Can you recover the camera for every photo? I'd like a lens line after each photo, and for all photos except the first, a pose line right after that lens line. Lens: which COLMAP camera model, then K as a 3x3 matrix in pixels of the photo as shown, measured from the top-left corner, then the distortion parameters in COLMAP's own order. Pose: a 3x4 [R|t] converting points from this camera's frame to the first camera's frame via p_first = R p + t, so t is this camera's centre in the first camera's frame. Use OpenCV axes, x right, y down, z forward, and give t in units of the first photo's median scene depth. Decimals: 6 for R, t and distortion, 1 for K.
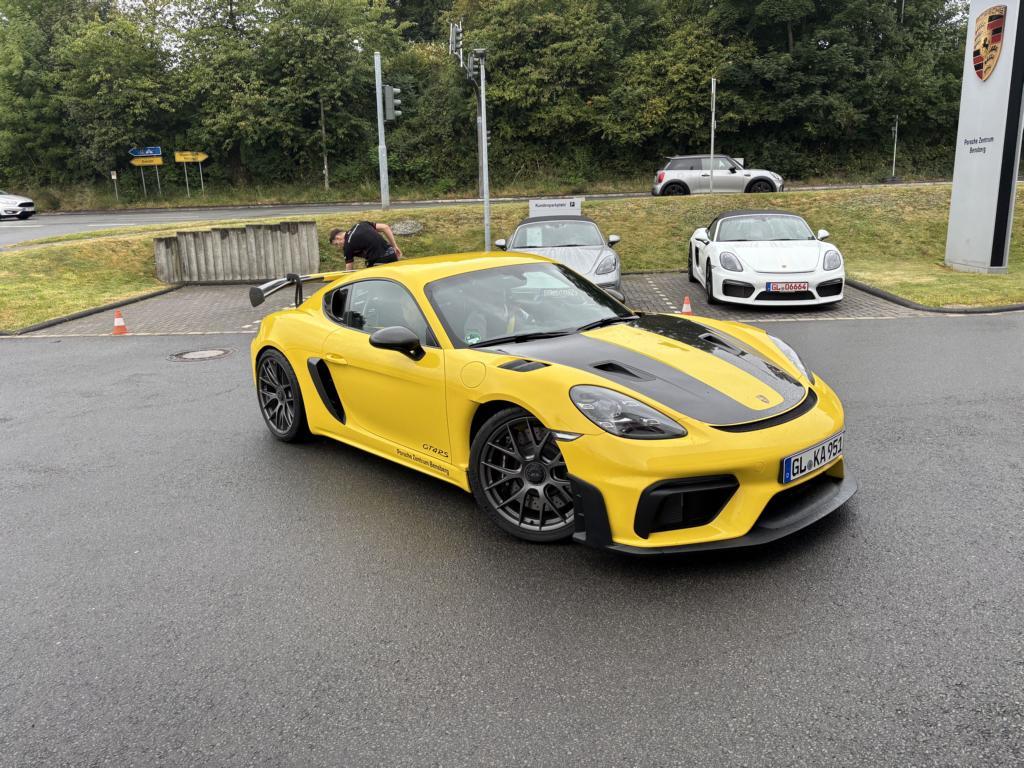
lens RADIAL K [[774.5, 0, 509.5], [0, 774.5, 380.6], [0, 0, 1]] dist [0.000877, -0.021768]
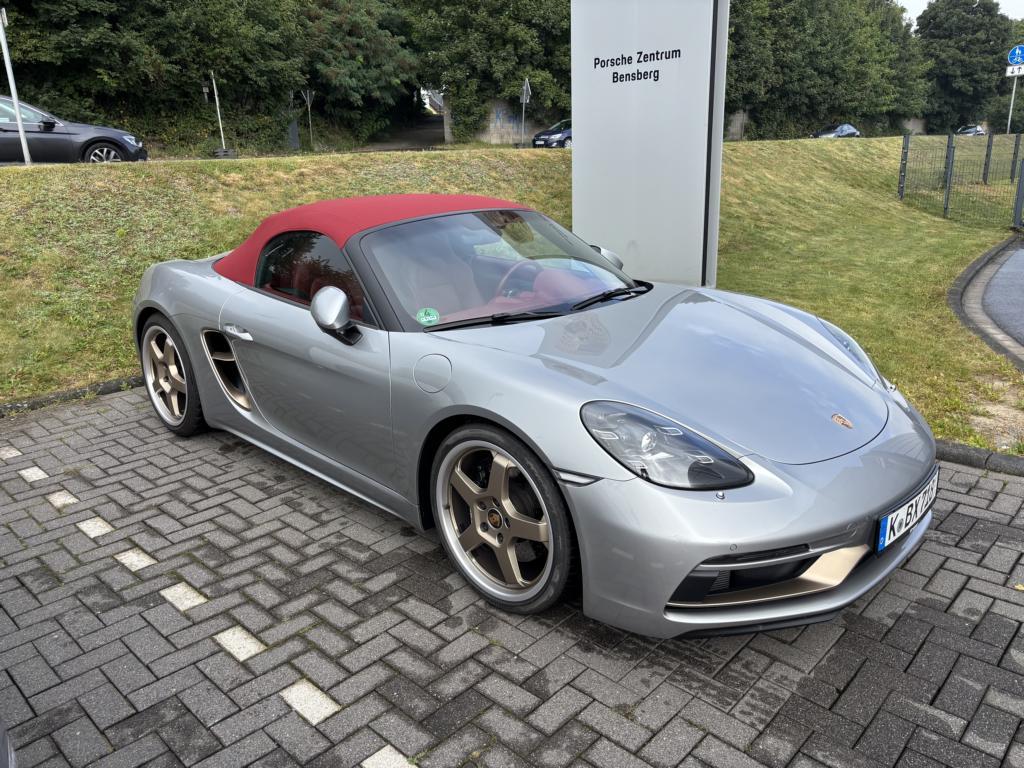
lens RADIAL K [[774.5, 0, 506.6], [0, 774.5, 391.8], [0, 0, 1]] dist [0.000877, -0.021768]
pose [[0.635367, -0.208340, 0.743575, 0.041734], [0.182412, 0.976159, 0.117640, -0.064846], [-0.750357, 0.060893, 0.658223, 0.286008]]
